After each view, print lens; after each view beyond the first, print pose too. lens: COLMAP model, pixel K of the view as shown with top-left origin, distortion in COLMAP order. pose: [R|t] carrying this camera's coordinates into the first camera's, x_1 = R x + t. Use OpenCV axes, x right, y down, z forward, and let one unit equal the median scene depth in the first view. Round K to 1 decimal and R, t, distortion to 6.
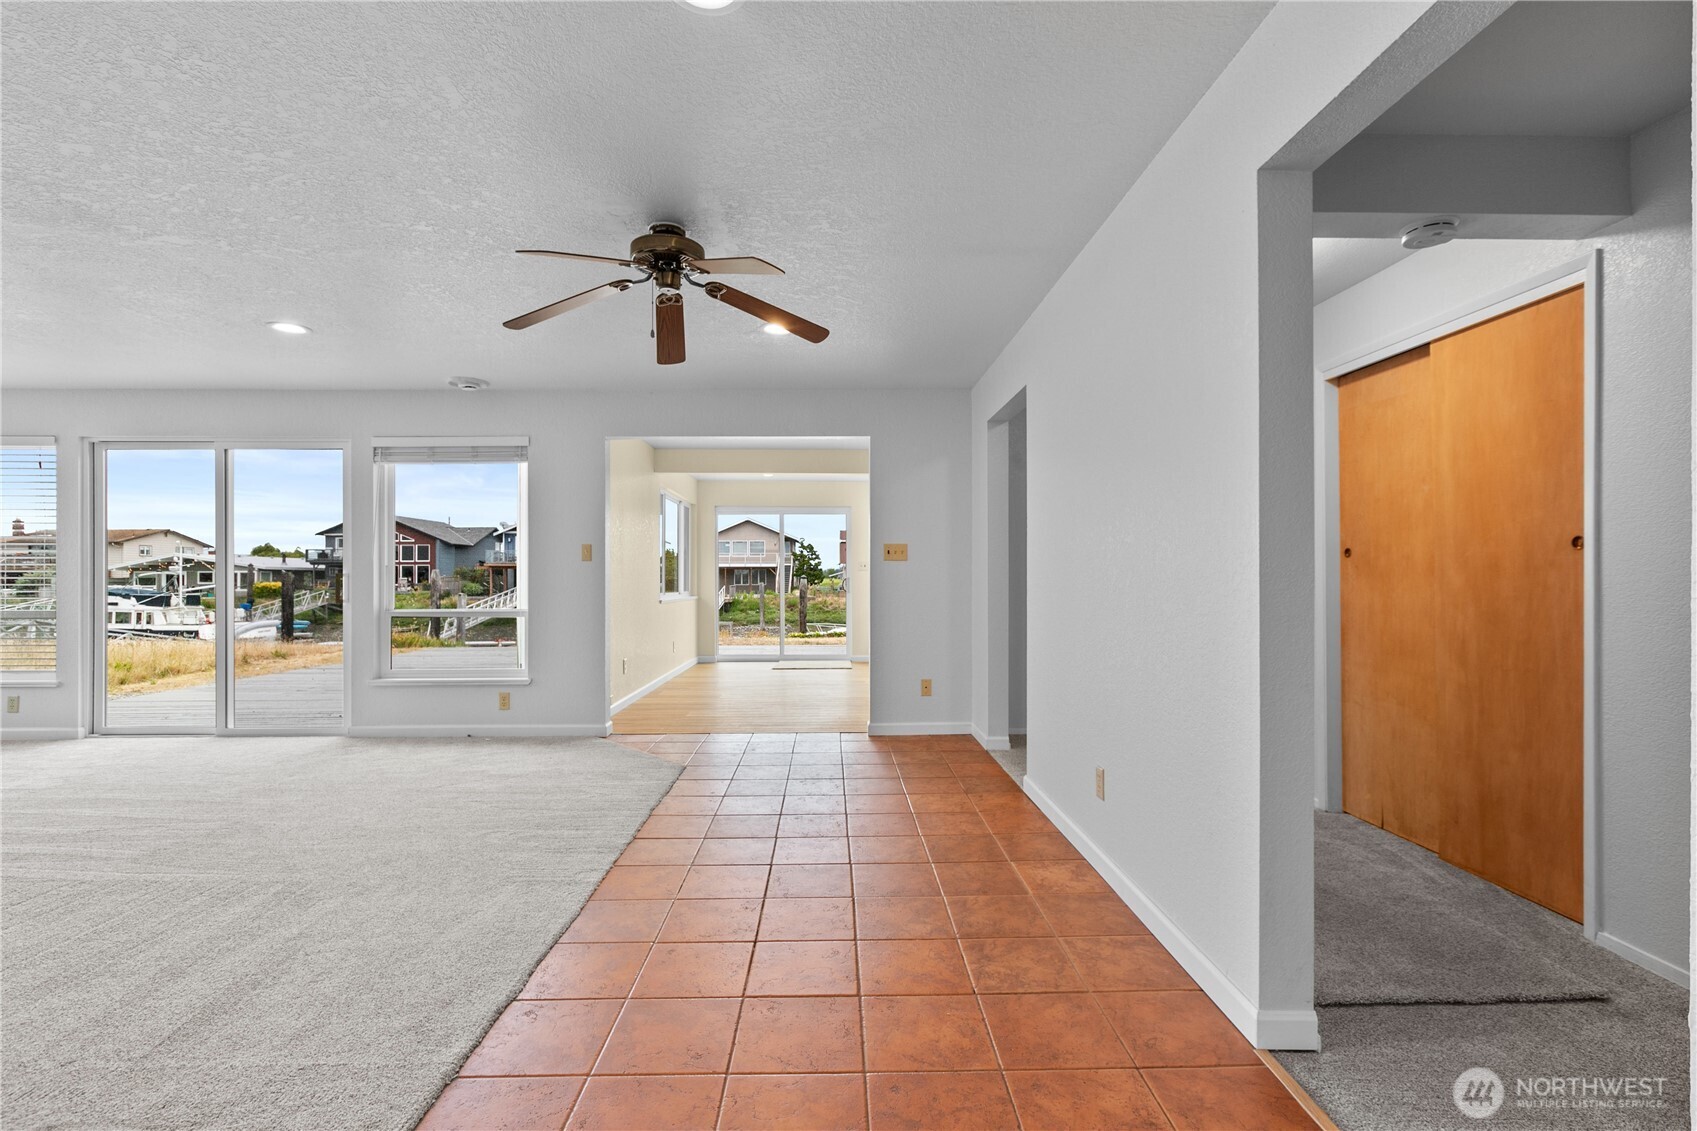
lens RADIAL K [[759.8, 0, 847.4], [0, 759.8, 574.6], [0, 0, 1]] dist [0.002294, 0.000423]
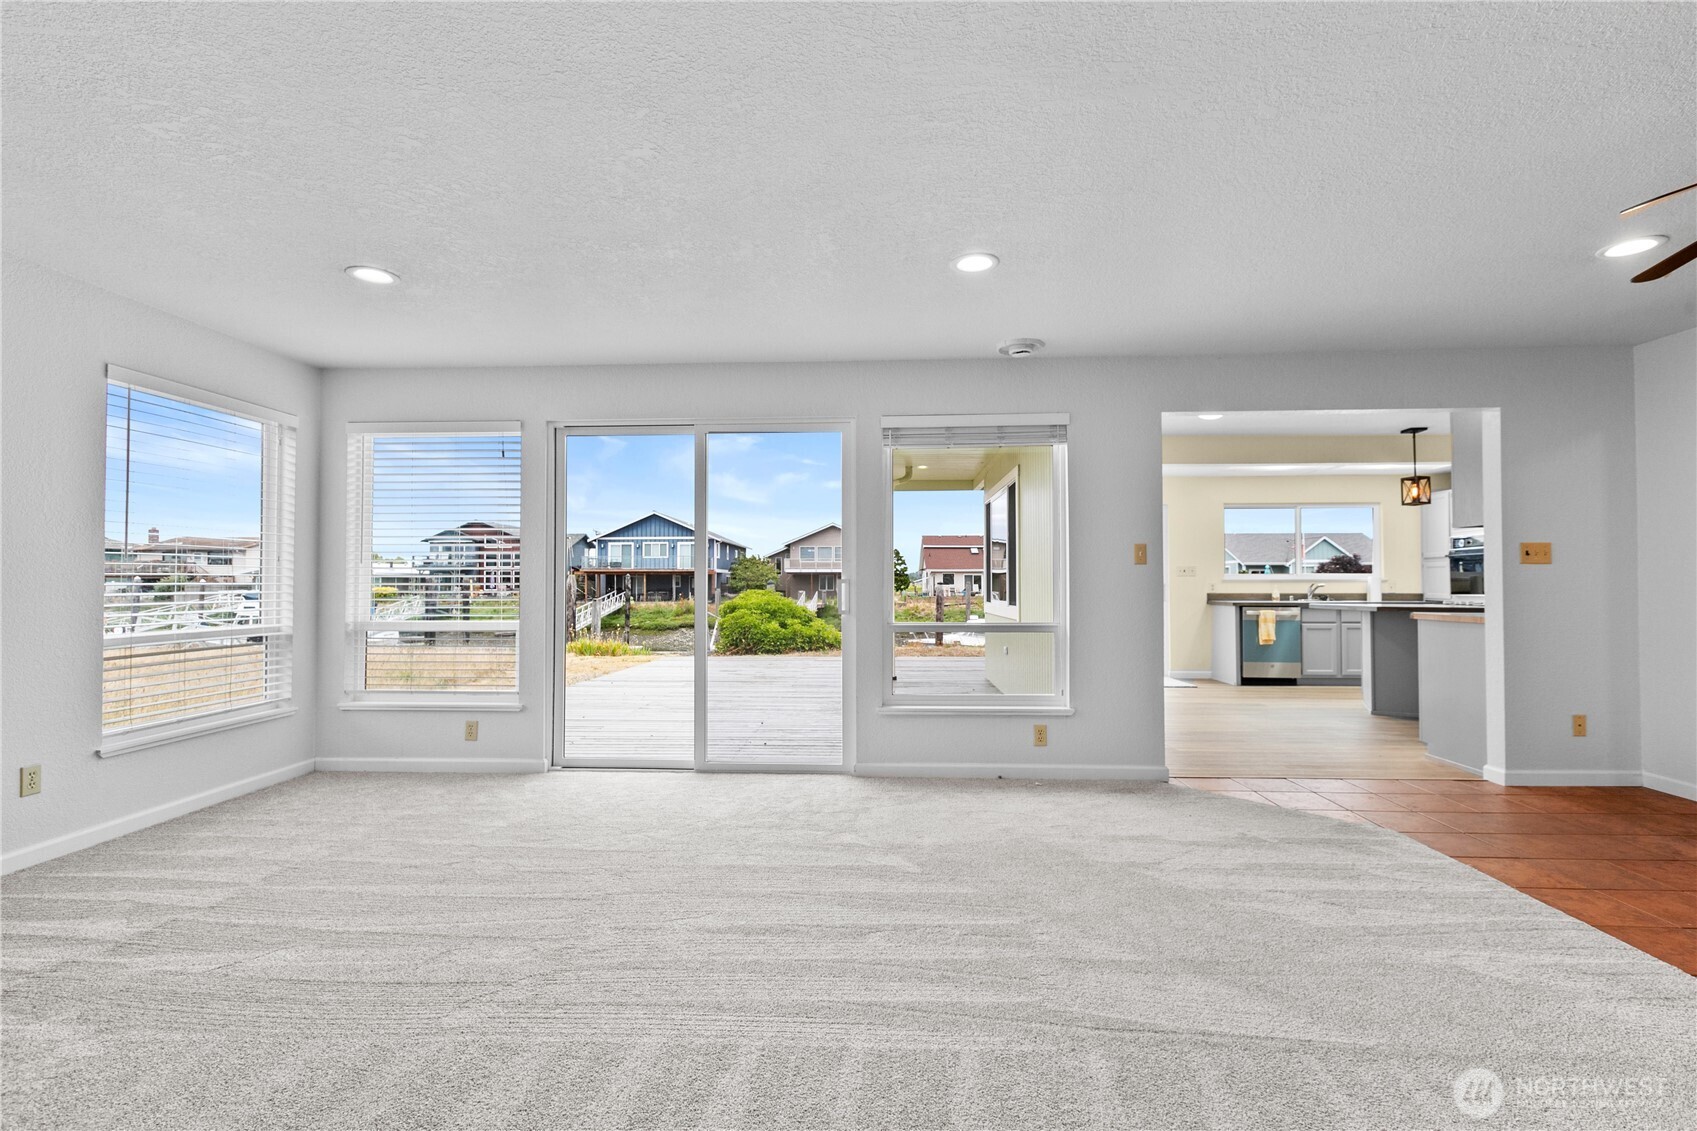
lens RADIAL K [[755.9, 0, 845.6], [0, 755.9, 567.0], [0, 0, 1]] dist [-0.001161, 0.000368]
pose [[0.997689, -0.000349, -0.067940, -0.599162], [-0.000827, 0.999850, -0.017287, -0.000806], [0.067936, 0.017303, 0.997540, 0.168190]]
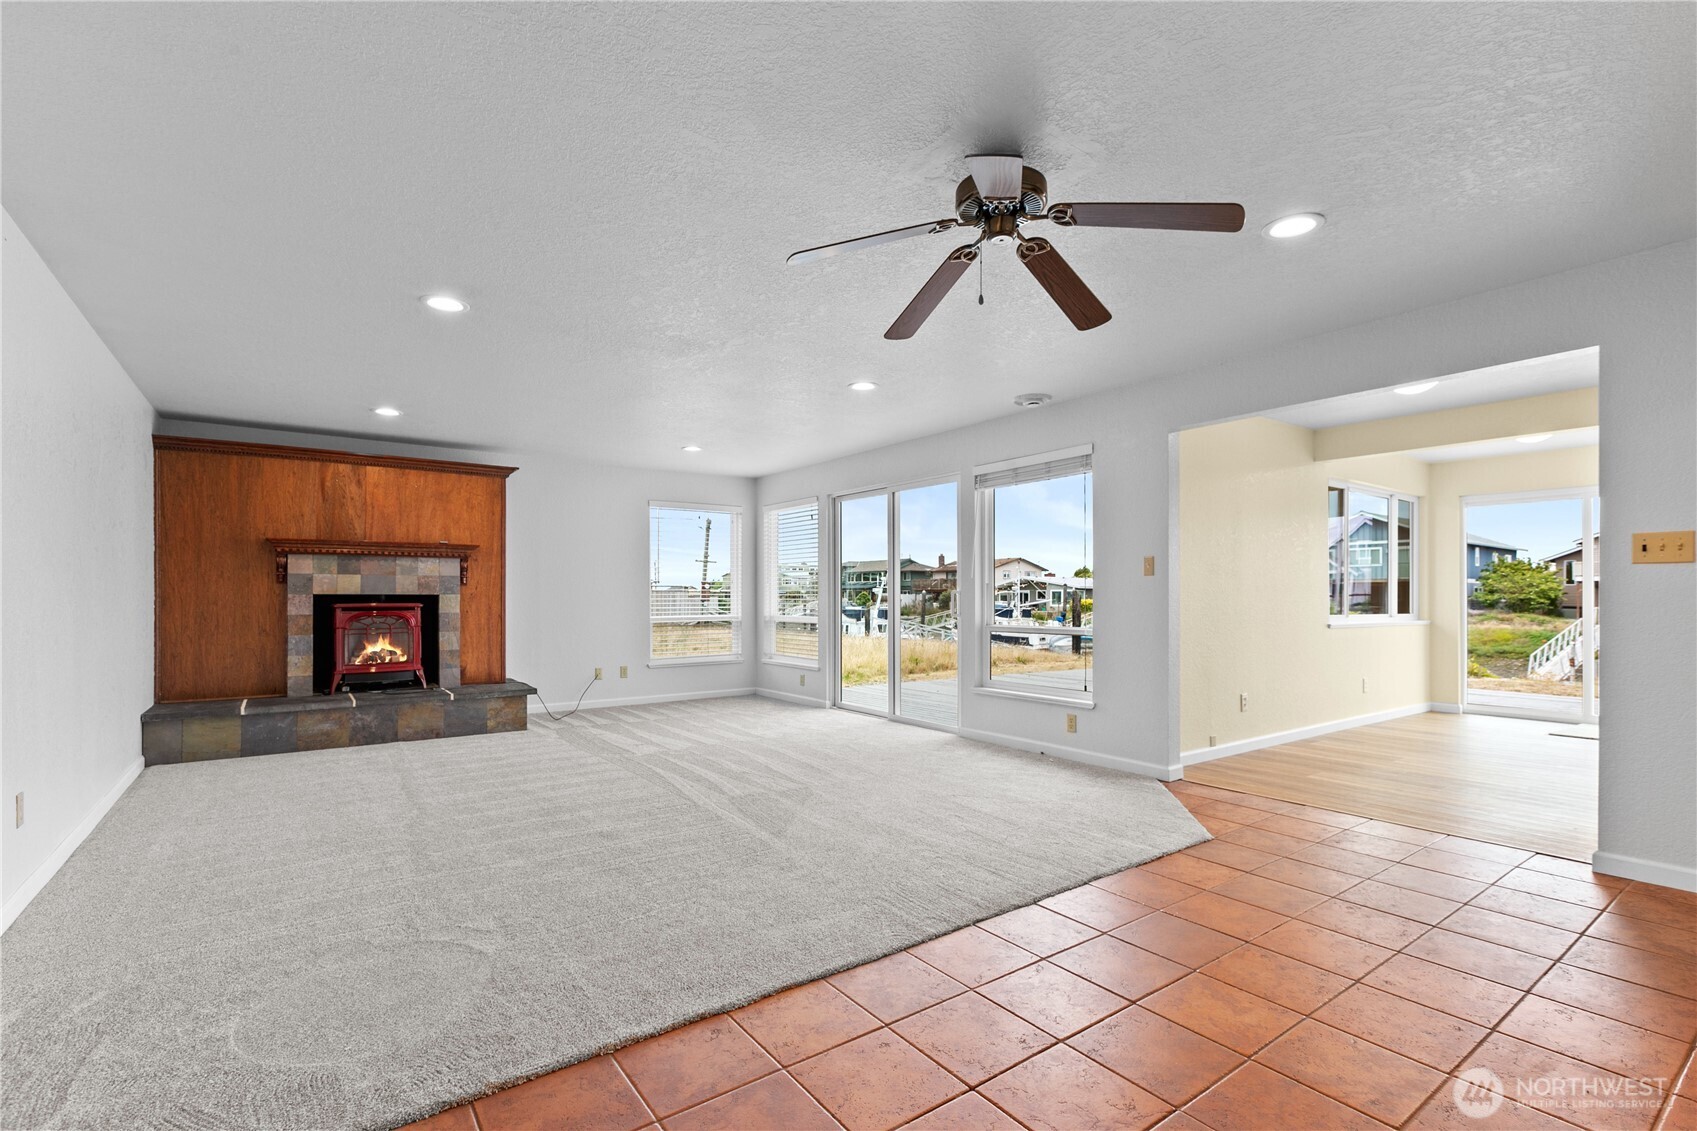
lens RADIAL K [[772.1, 0, 842.3], [0, 772.1, 595.6], [0, 0, 1]] dist [-0.000704, -0.000141]
pose [[0.565349, 0.001109, -0.824851, 0.186033], [0.002129, 0.999994, 0.002803, 0.001806], [0.824849, -0.003341, 0.565344, 0.208649]]
